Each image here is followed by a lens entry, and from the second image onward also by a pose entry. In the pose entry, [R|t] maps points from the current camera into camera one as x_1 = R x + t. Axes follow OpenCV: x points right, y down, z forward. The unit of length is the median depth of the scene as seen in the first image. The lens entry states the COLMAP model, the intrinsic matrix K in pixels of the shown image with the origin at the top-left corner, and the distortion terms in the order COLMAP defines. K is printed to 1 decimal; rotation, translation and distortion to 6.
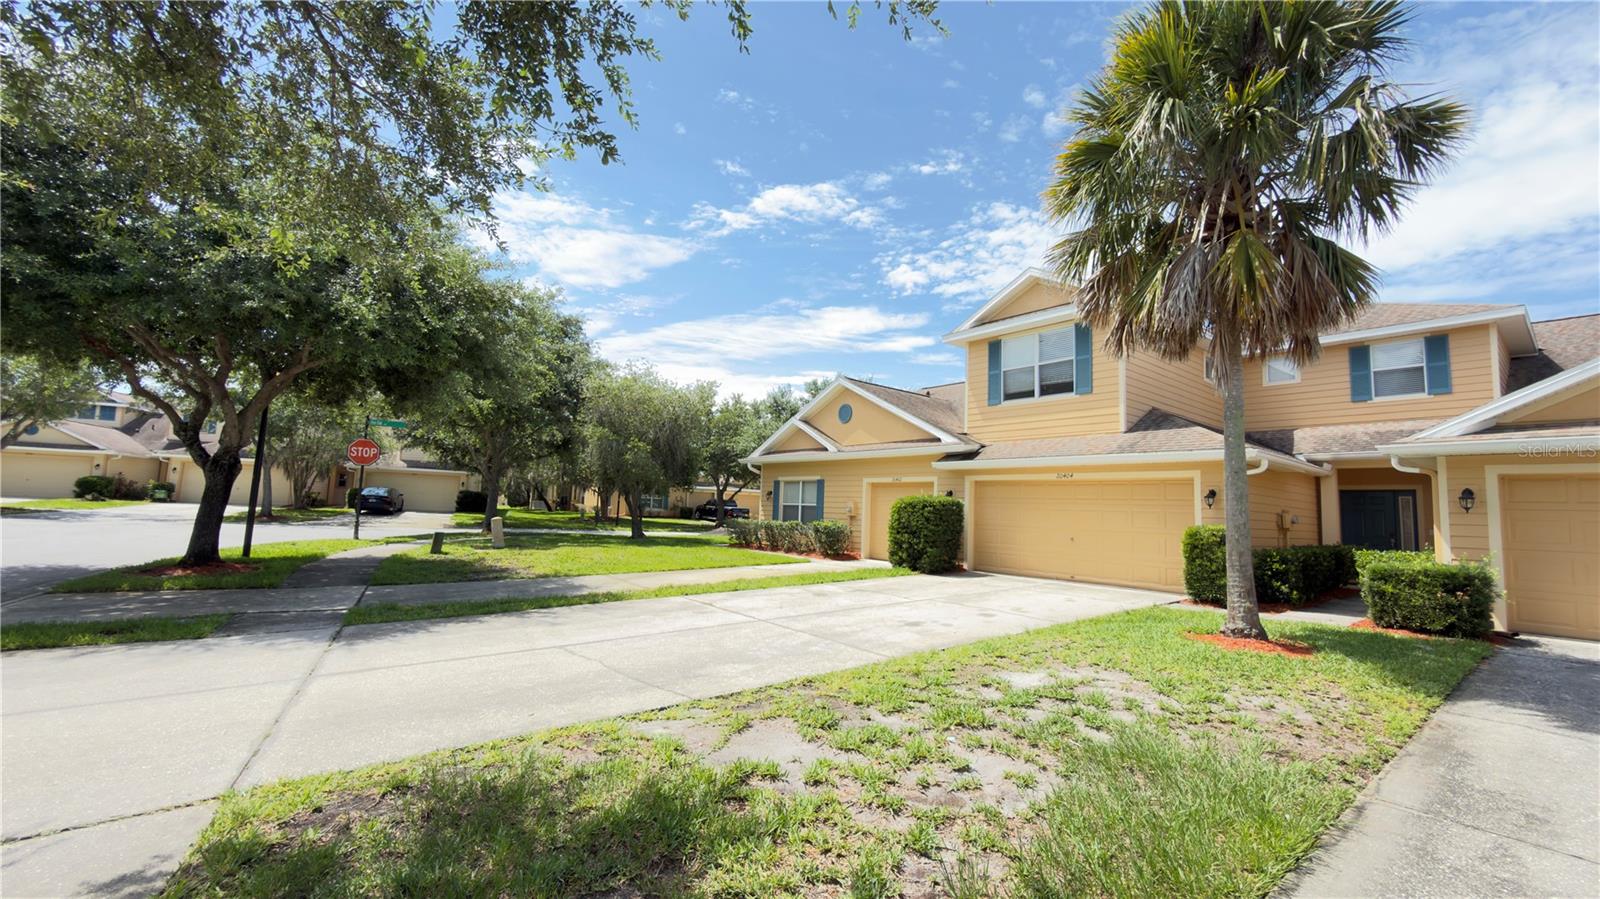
lens RADIAL K [[636.3, 0, 800.4], [0, 636.3, 451.0], [0, 0, 1]] dist [-0.000344, 0.000337]
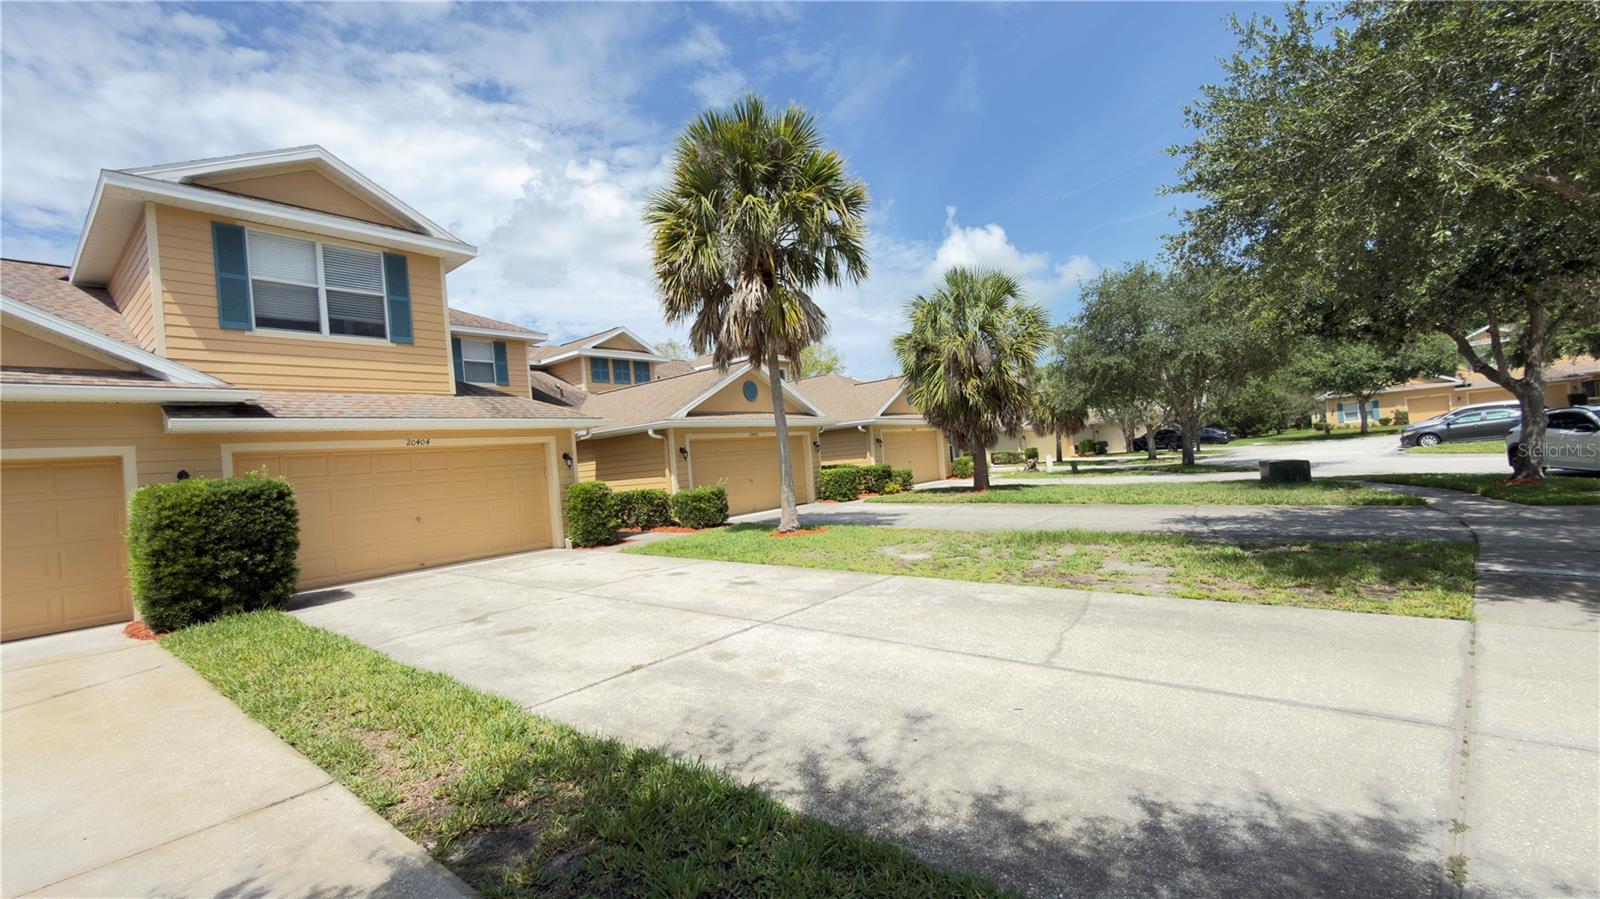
lens RADIAL K [[636.3, 0, 800.8], [0, 636.3, 448.9], [0, 0, 1]] dist [-0.000344, 0.000337]
pose [[-0.225511, -0.001265, 0.974240, -0.485033], [-0.015821, 0.999872, -0.002364, 0.040964], [-0.974112, -0.015946, -0.225502, 0.697968]]
